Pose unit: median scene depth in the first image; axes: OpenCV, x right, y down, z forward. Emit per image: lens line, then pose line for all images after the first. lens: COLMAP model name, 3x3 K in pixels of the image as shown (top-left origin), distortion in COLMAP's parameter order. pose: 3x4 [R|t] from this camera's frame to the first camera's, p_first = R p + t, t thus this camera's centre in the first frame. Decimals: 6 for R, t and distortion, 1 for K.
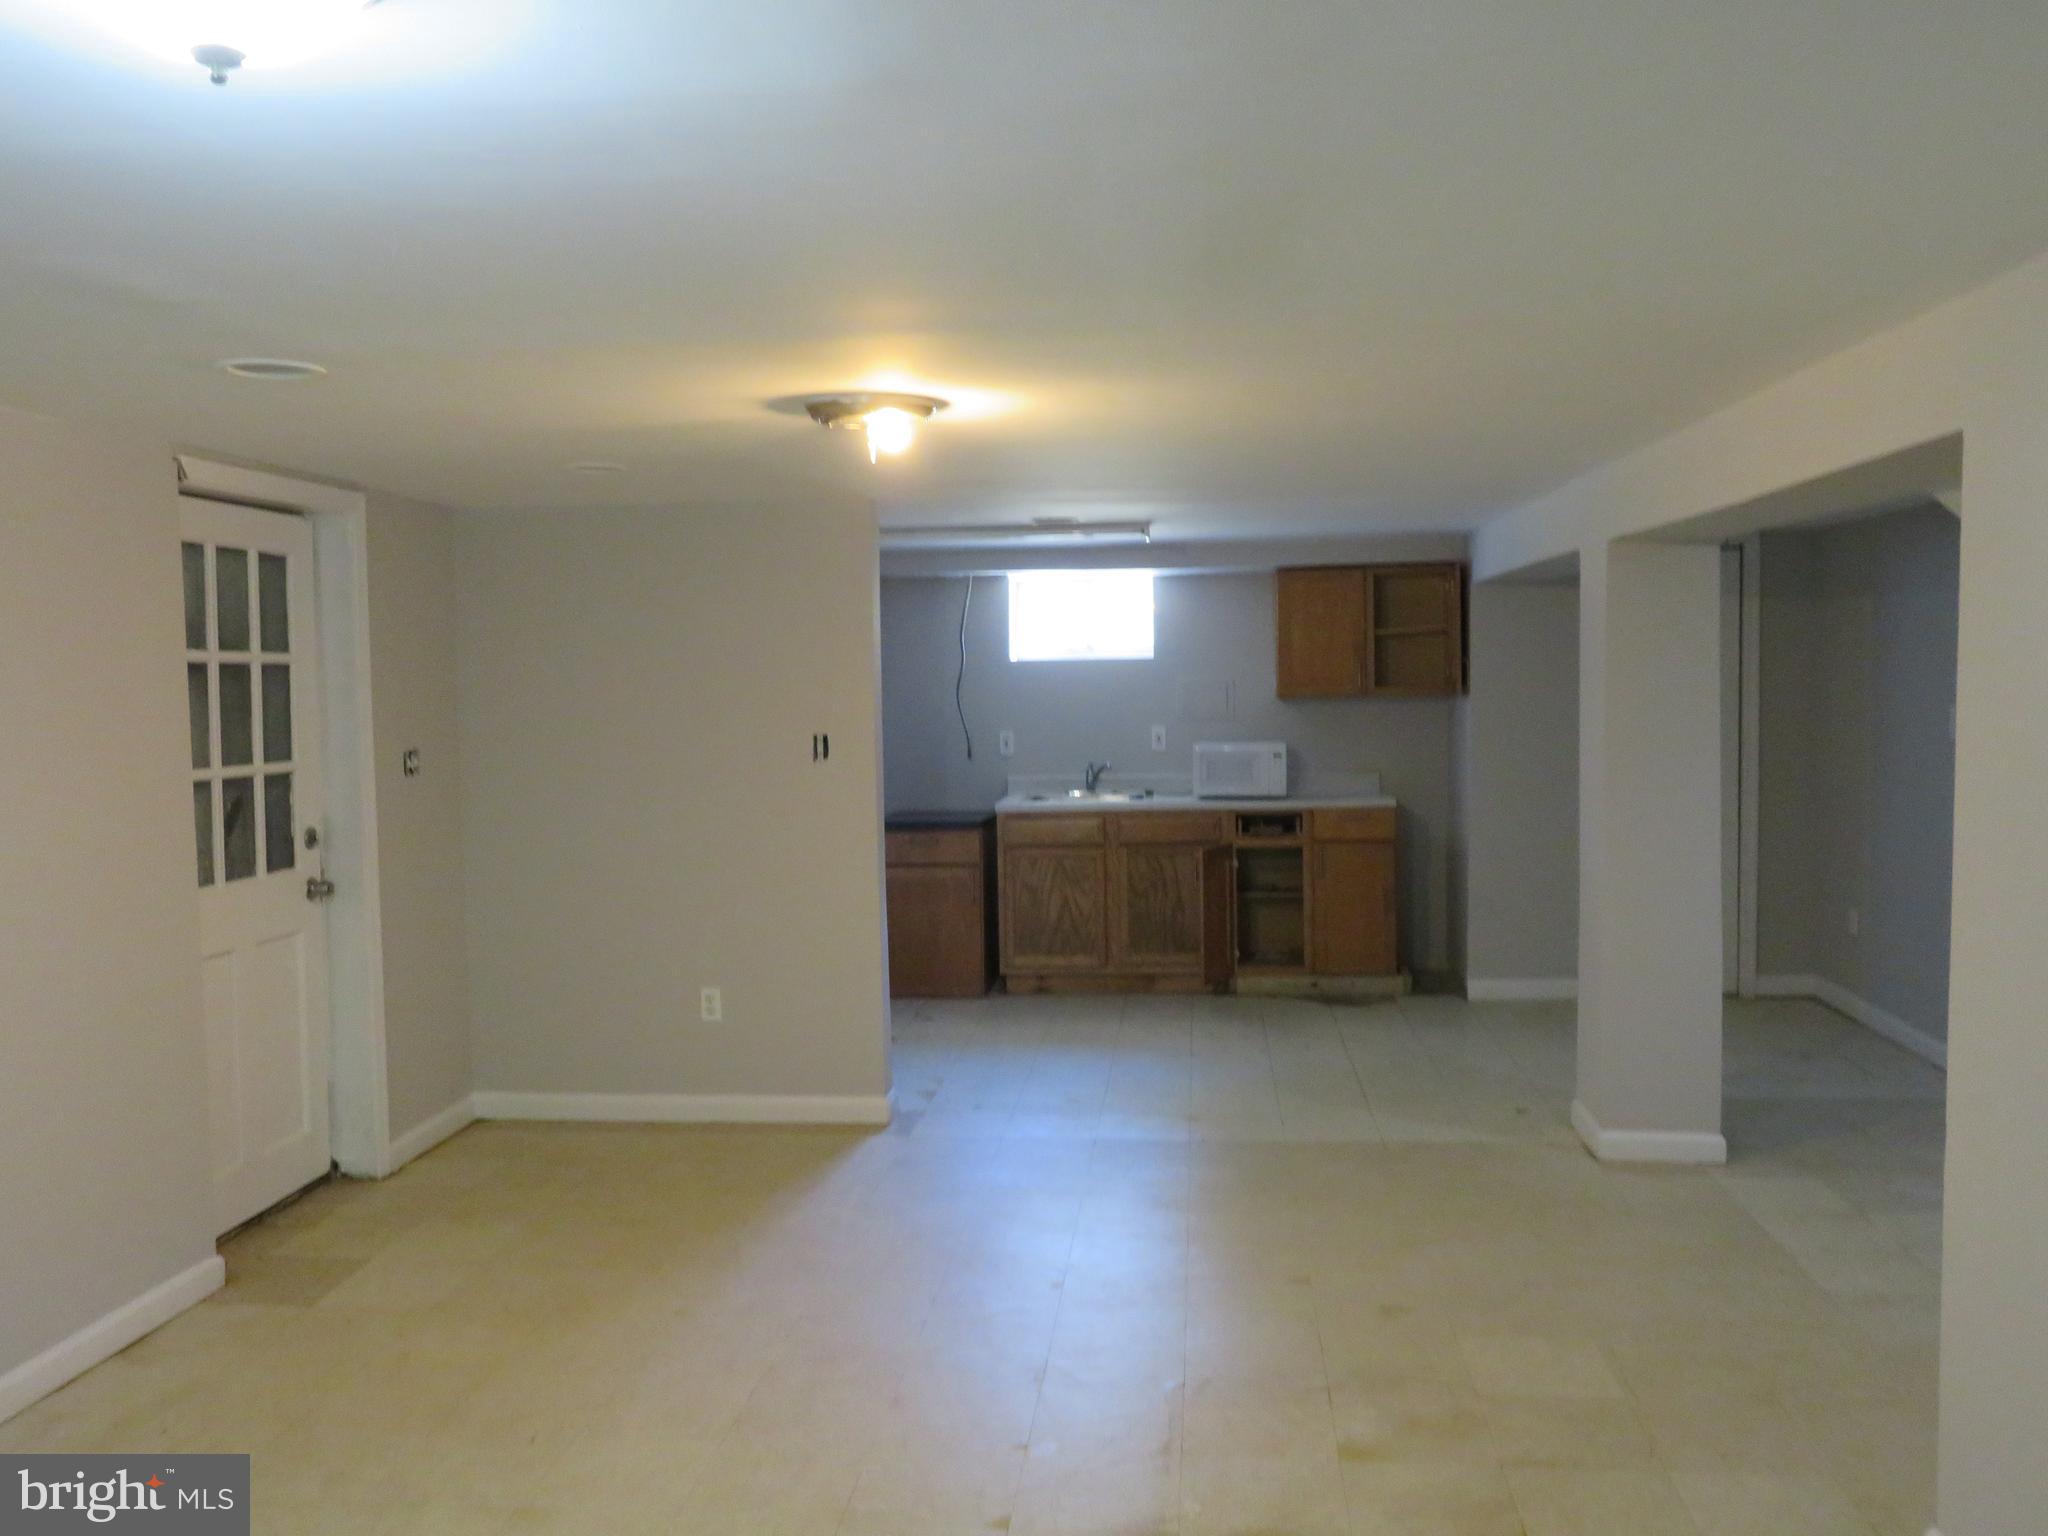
lens RADIAL K [[1695.7, 0, 1027.6], [0, 1695.7, 766.2], [0, 0, 1]] dist [-0.001207, -0.002598]
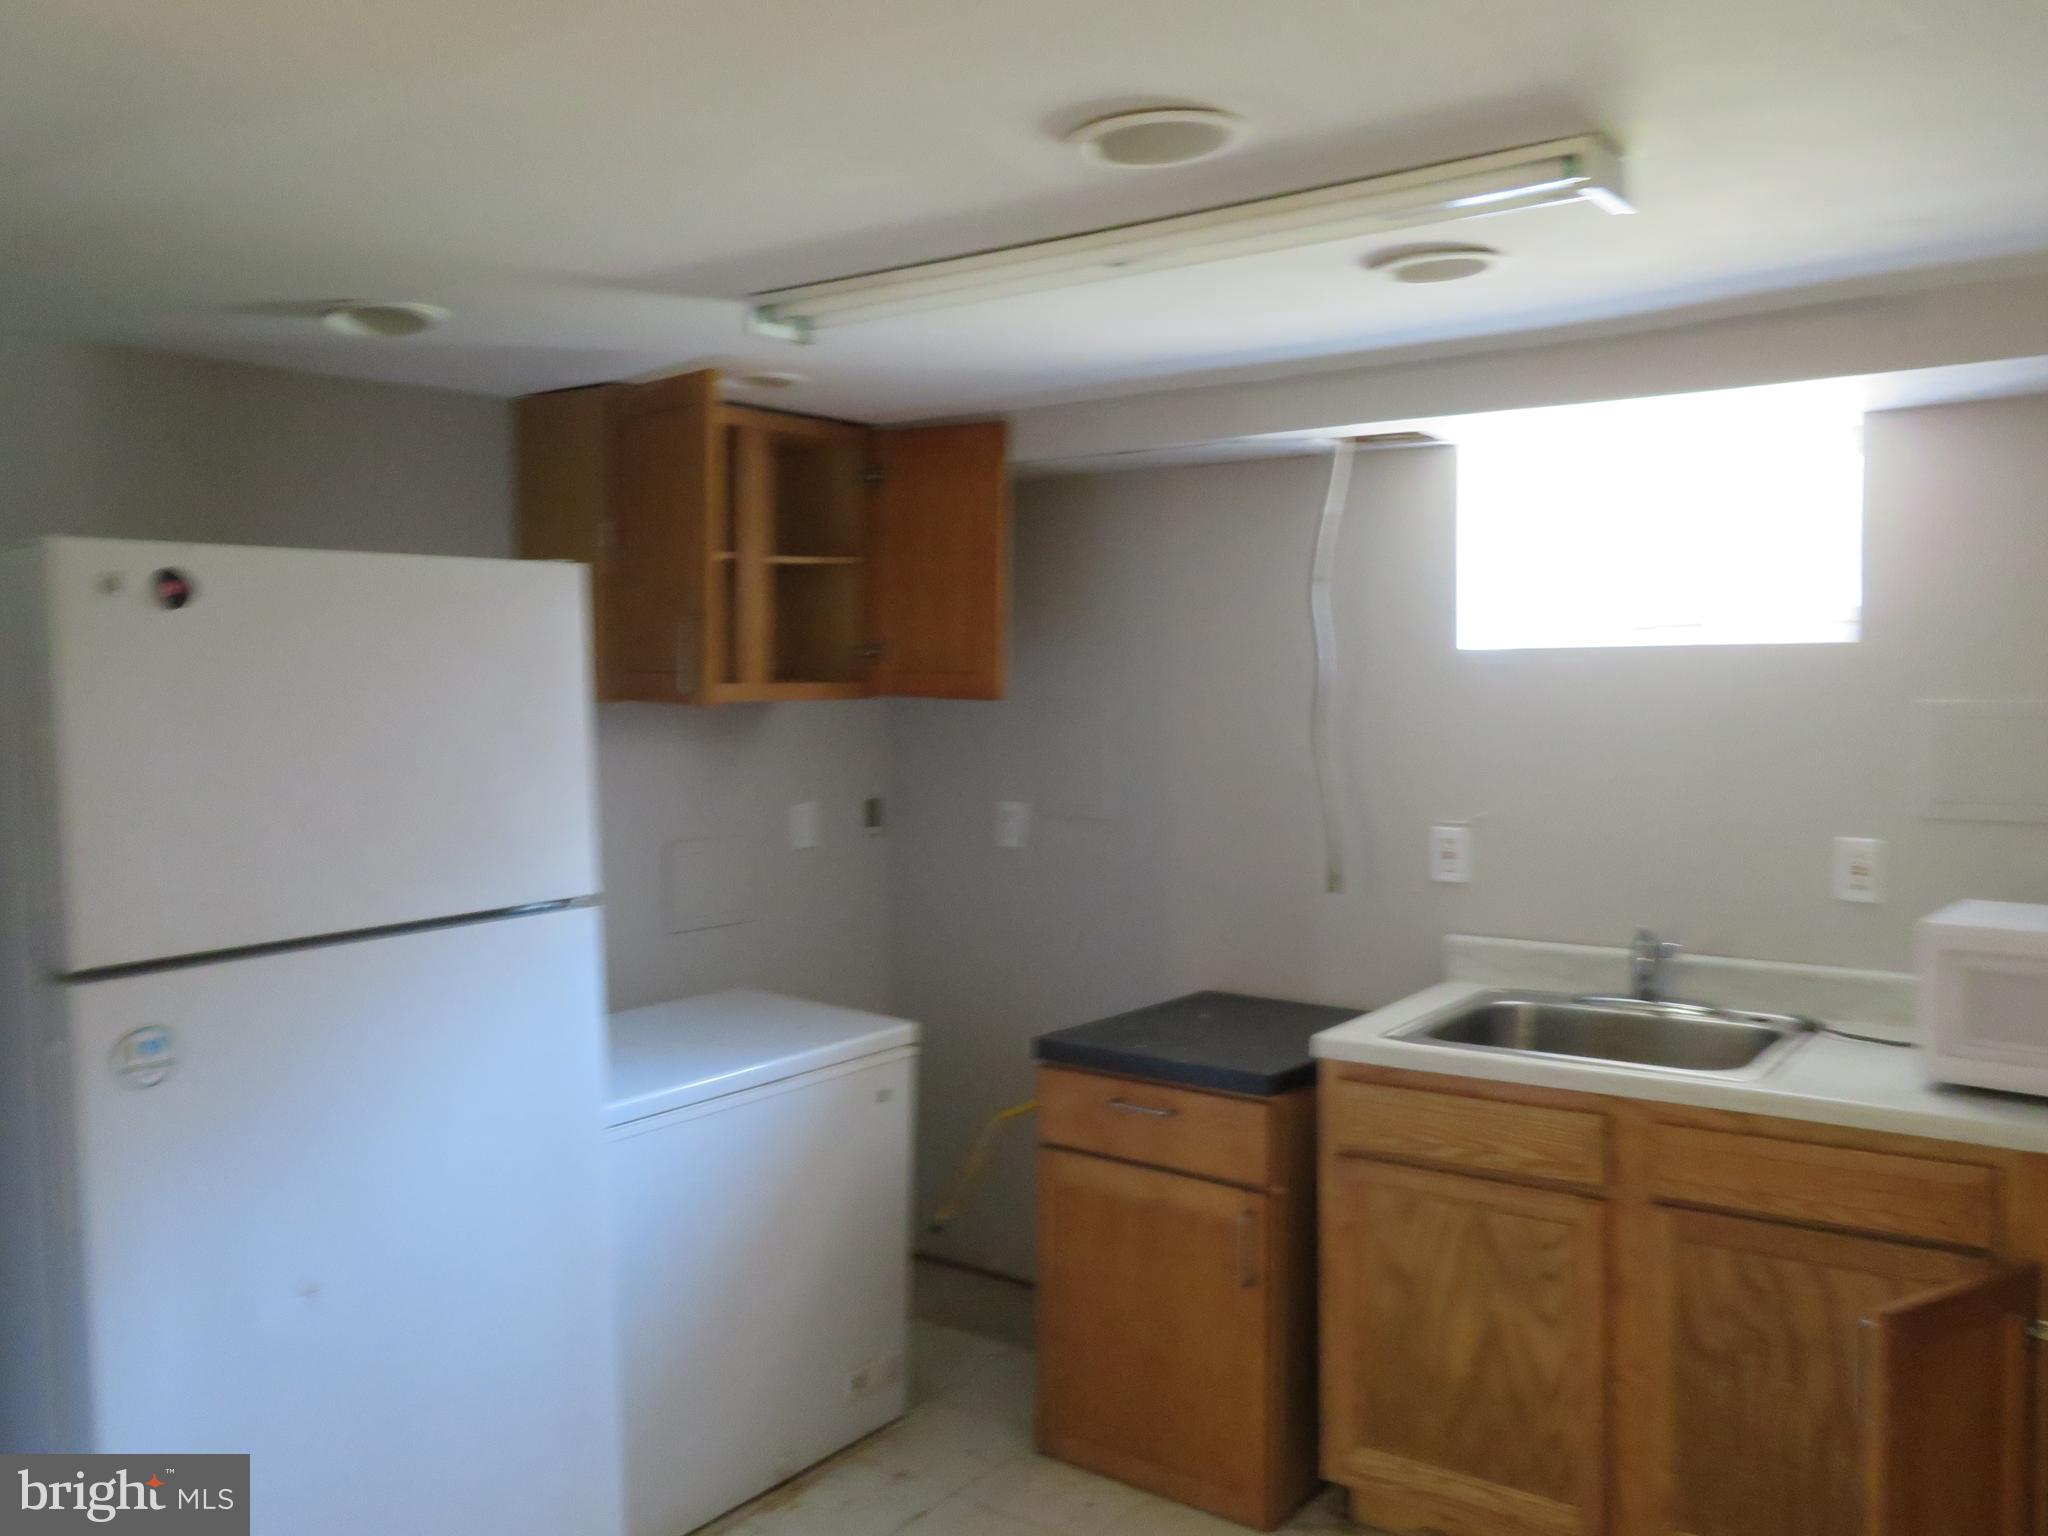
lens RADIAL K [[1695.7, 0, 1015.7], [0, 1695.7, 770.4], [0, 0, 1]] dist [-0.001207, -0.002598]
pose [[0.864983, 0.038313, -0.500336, 0.109393], [-0.032921, 0.999266, 0.019603, -0.041529], [0.500720, -0.000484, 0.865609, 0.641991]]
